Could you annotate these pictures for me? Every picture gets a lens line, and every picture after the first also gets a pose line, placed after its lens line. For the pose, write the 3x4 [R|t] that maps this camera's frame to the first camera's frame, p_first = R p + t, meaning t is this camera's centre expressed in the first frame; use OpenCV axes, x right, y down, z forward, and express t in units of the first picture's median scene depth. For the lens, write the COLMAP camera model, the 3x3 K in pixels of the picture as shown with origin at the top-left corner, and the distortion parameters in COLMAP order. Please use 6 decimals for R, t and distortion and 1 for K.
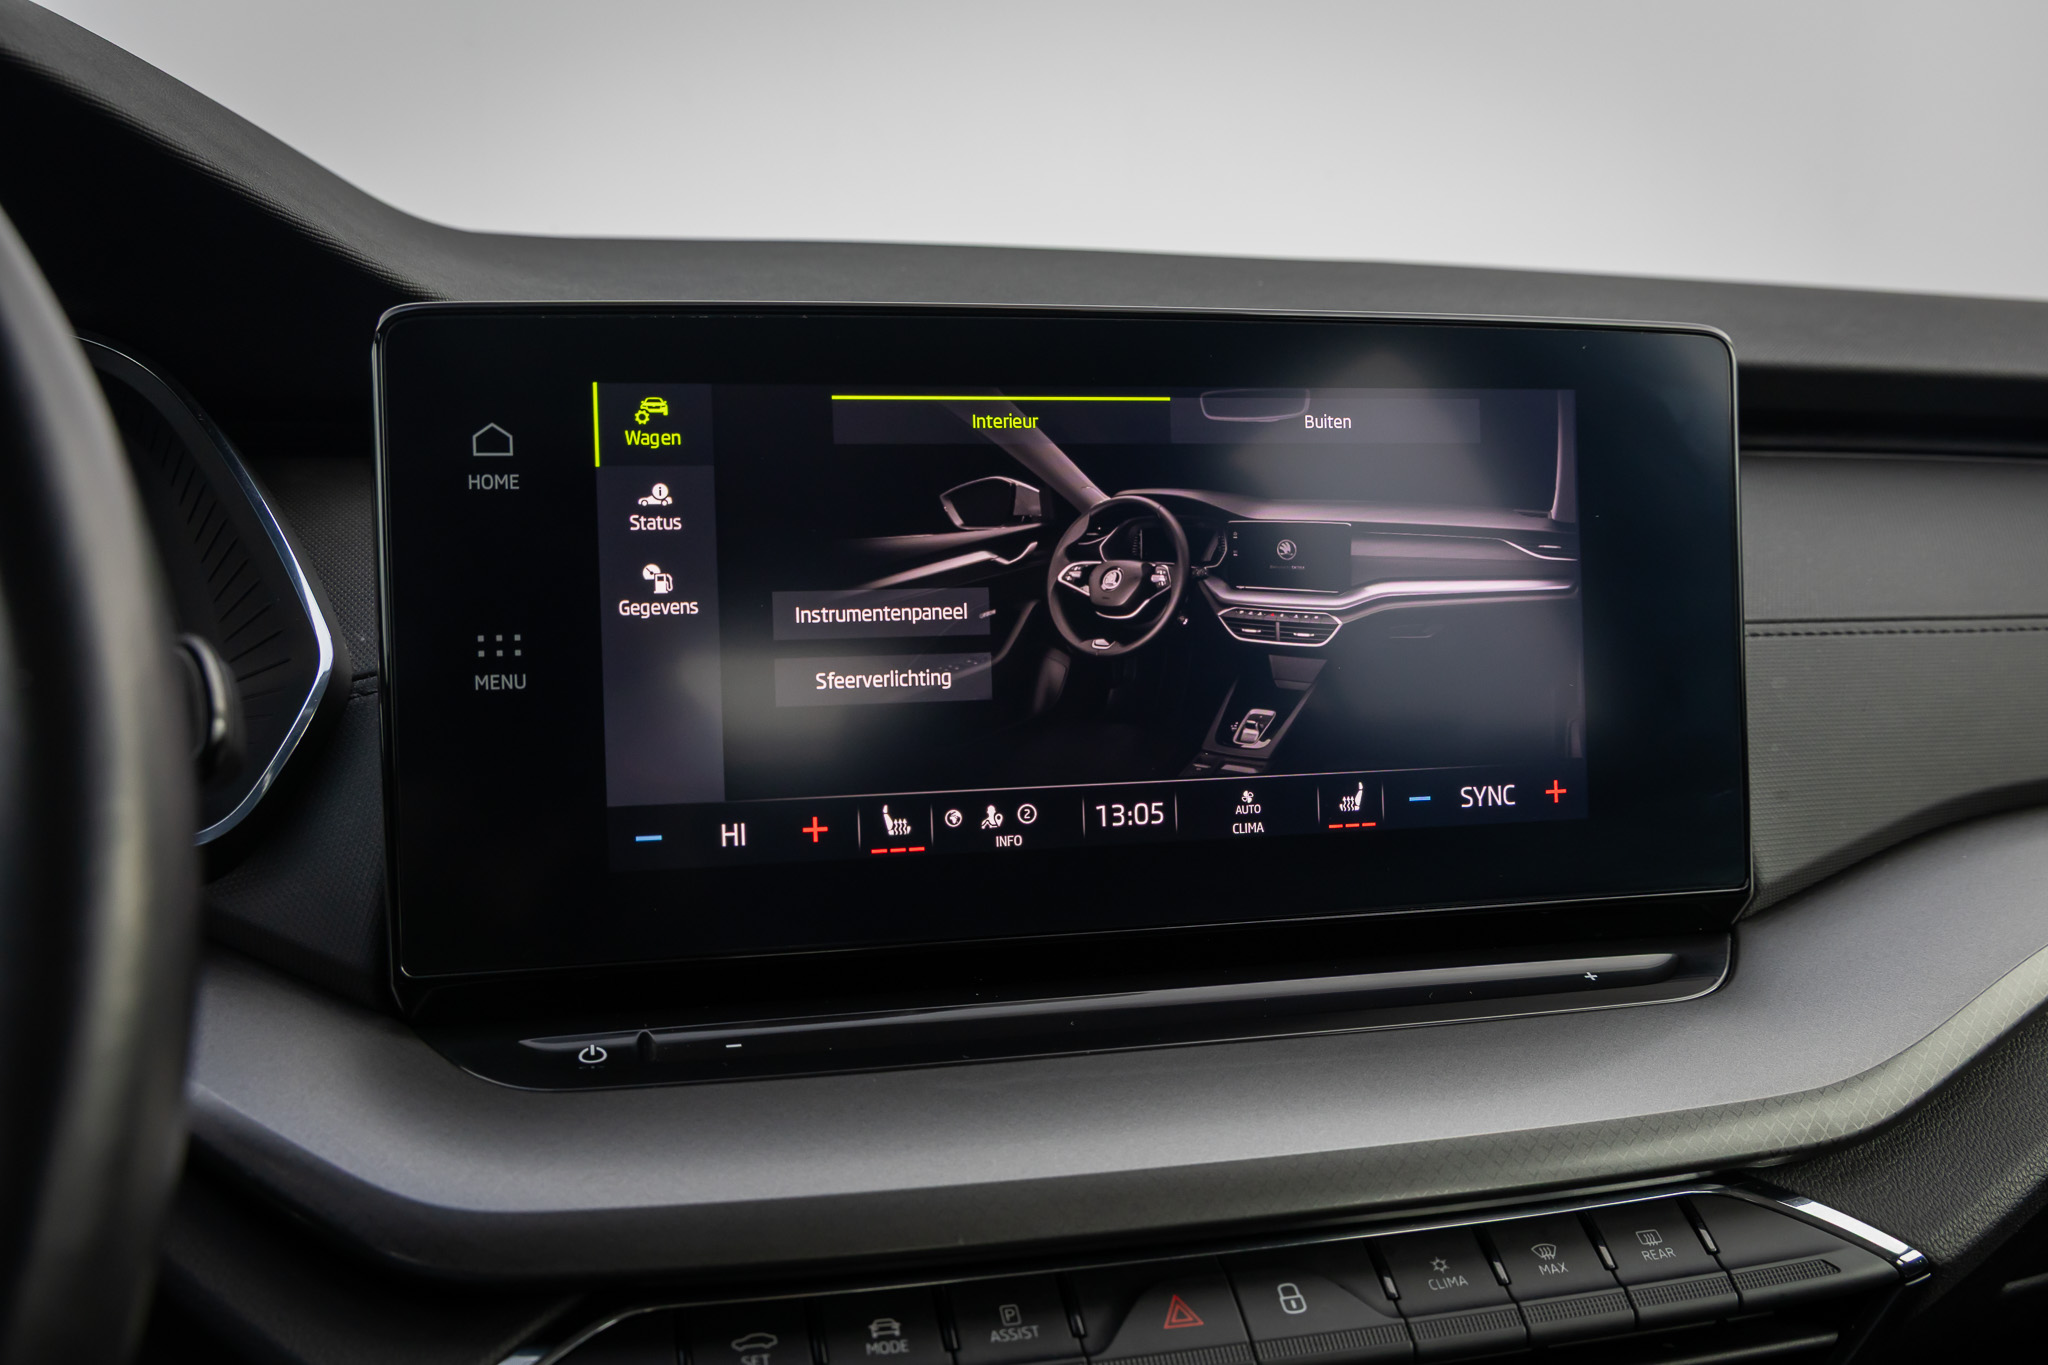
lens RADIAL K [[1980.9, 0, 1026.9], [0, 1980.9, 684.2], [0, 0, 1]] dist [-0.022146, 0.000000]
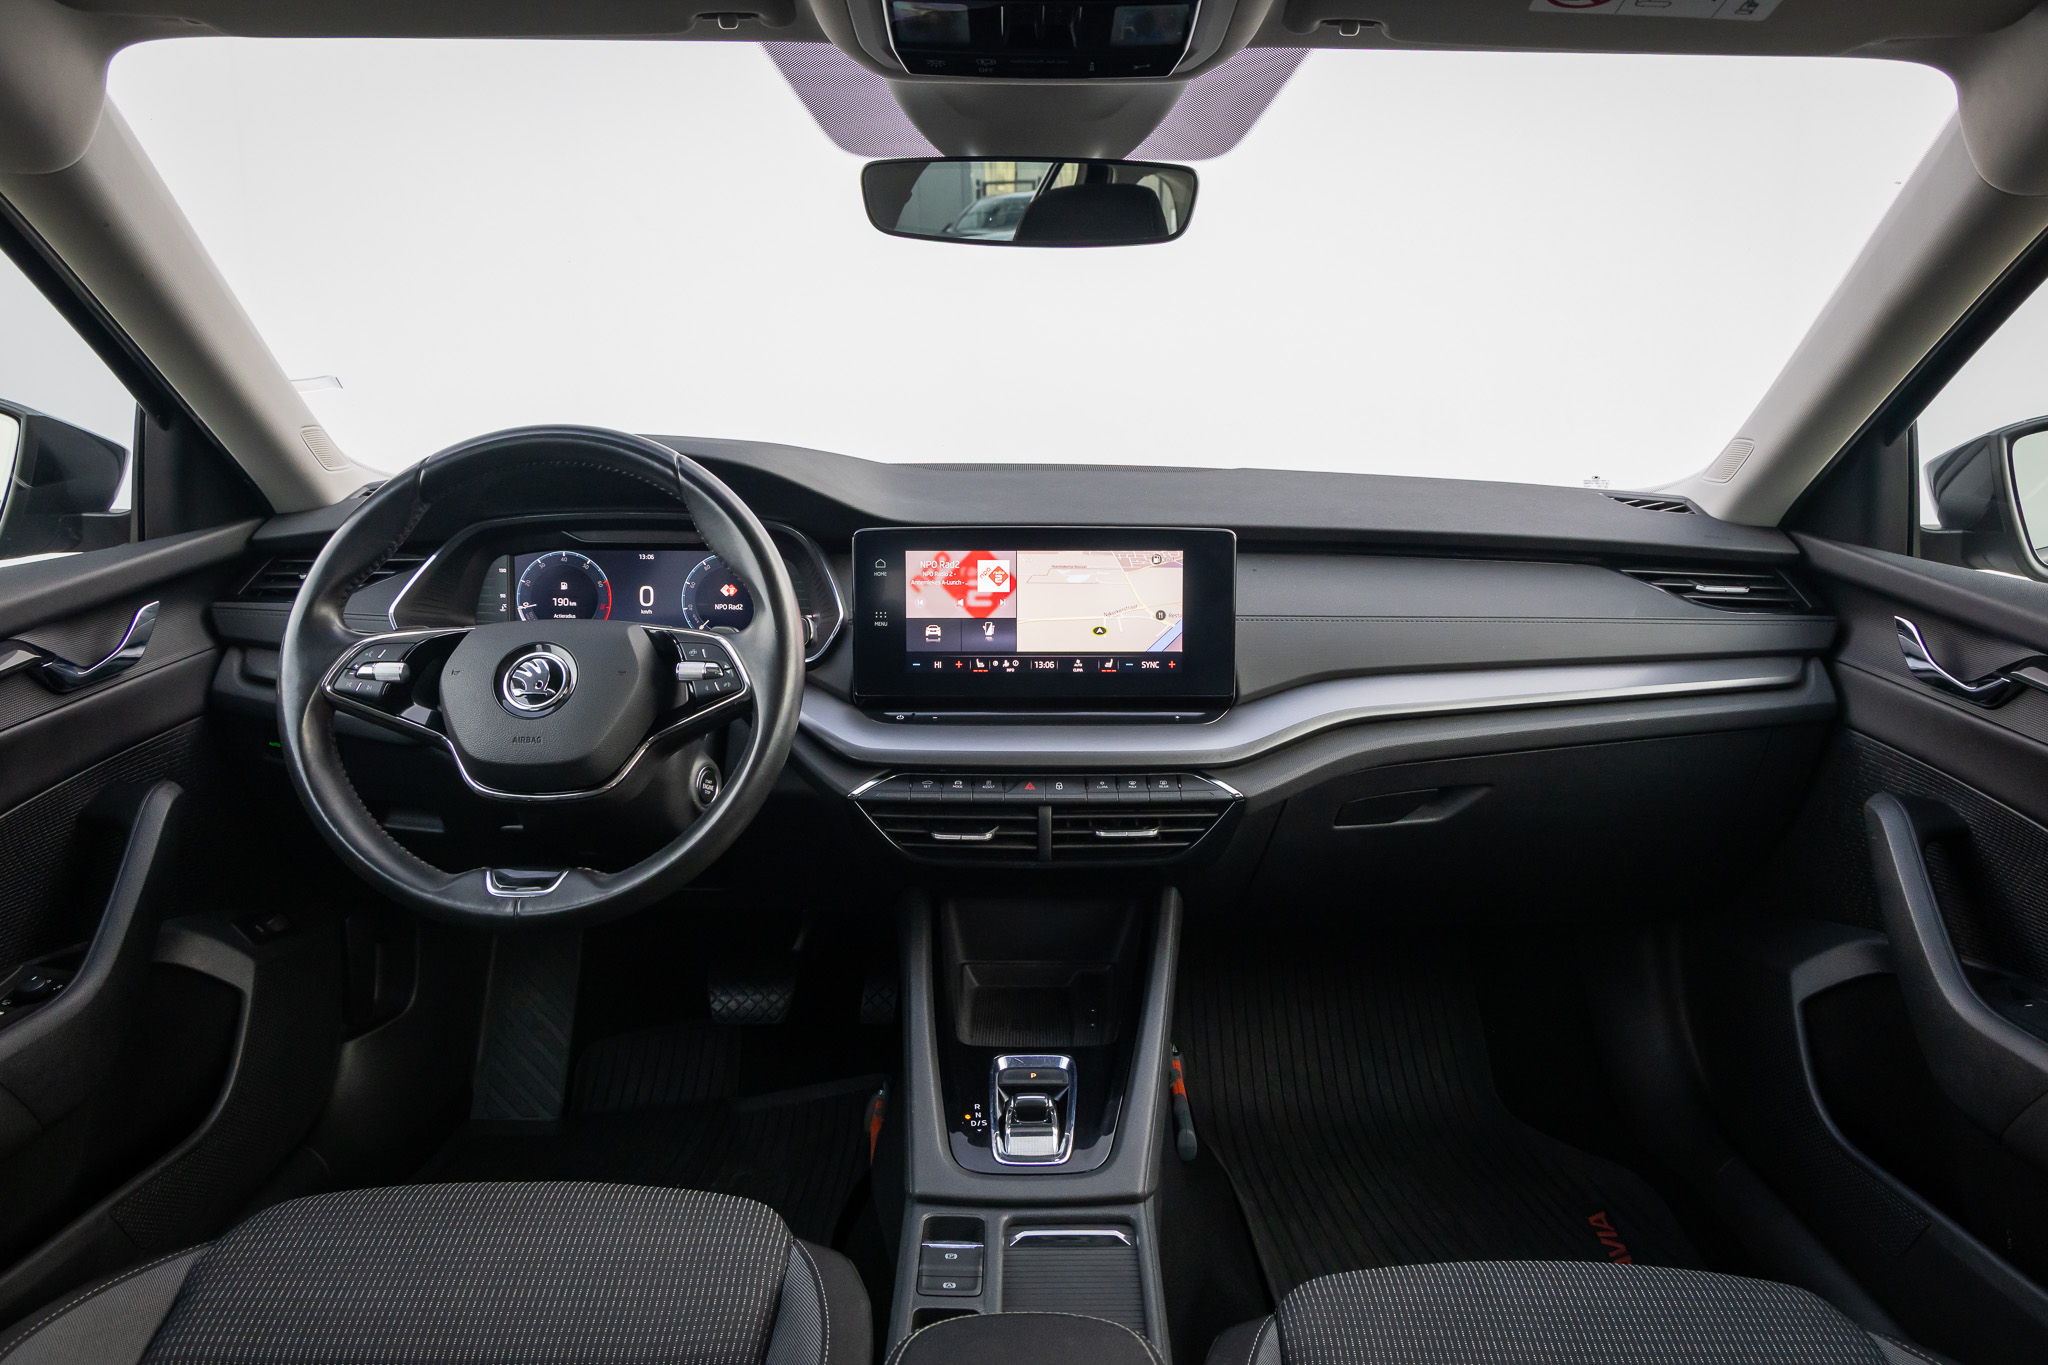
lens RADIAL K [[1386.8, 0, 1028.5], [0, 1386.8, 699.6], [0, 0, 1]] dist [-0.001783, -0.002263]
pose [[0.965116, 0.055050, -0.255971, 0.738897], [-0.031385, 0.994921, 0.095638, -0.124676], [0.259935, -0.084269, 0.961942, -1.615837]]
